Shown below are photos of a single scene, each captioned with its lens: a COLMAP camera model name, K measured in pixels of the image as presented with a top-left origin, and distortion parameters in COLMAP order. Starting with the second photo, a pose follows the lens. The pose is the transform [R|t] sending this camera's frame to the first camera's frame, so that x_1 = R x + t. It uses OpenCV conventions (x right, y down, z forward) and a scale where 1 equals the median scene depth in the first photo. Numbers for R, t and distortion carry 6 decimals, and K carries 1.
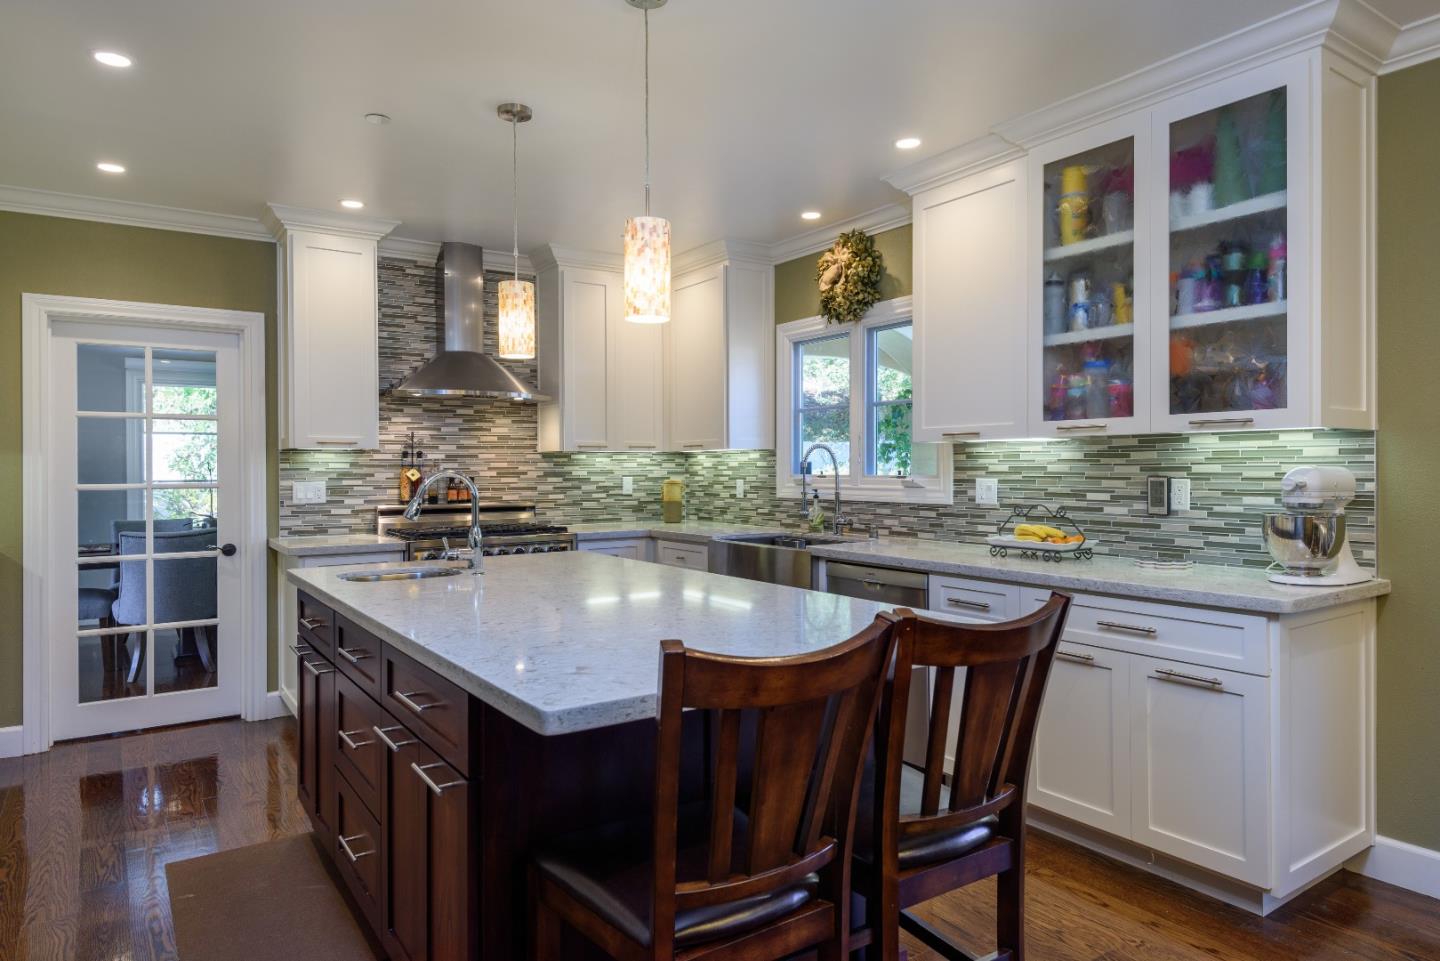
lens RADIAL K [[877.6, 0, 714.2], [0, 877.6, 474.5], [0, 0, 1]] dist [0.026043, -0.022212]
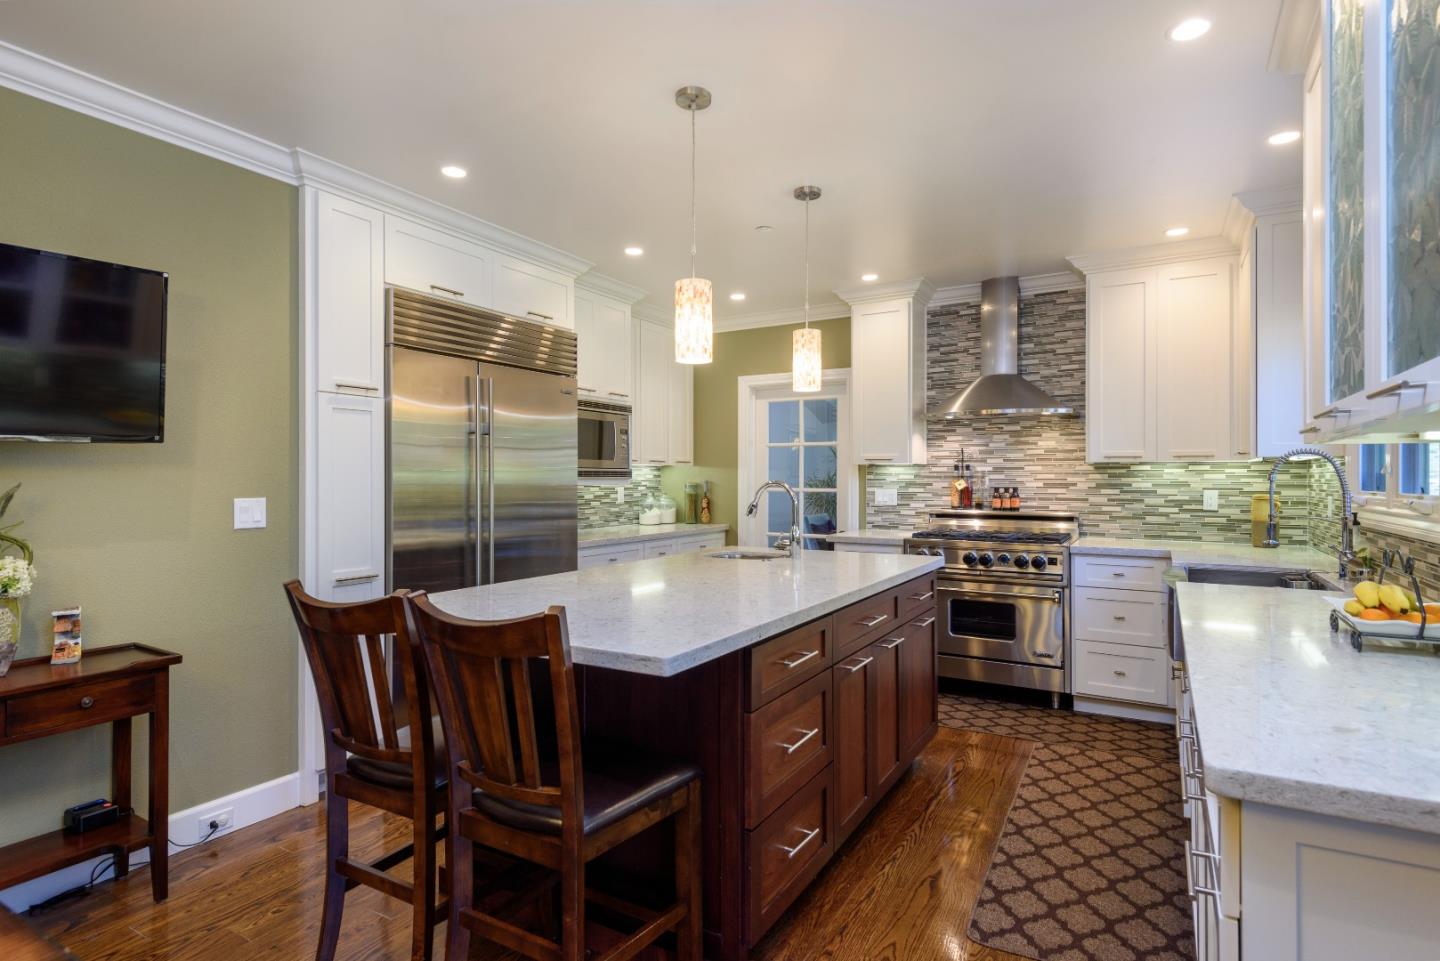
lens RADIAL K [[747.0, 0, 718.5], [0, 747.0, 479.8], [0, 0, 1]] dist [0.006394, -0.003898]
pose [[0.425155, 0.006326, -0.905098, 0.410864], [-0.010045, 0.999947, 0.002270, -0.004807], [0.905065, 0.008126, 0.425196, 0.268894]]
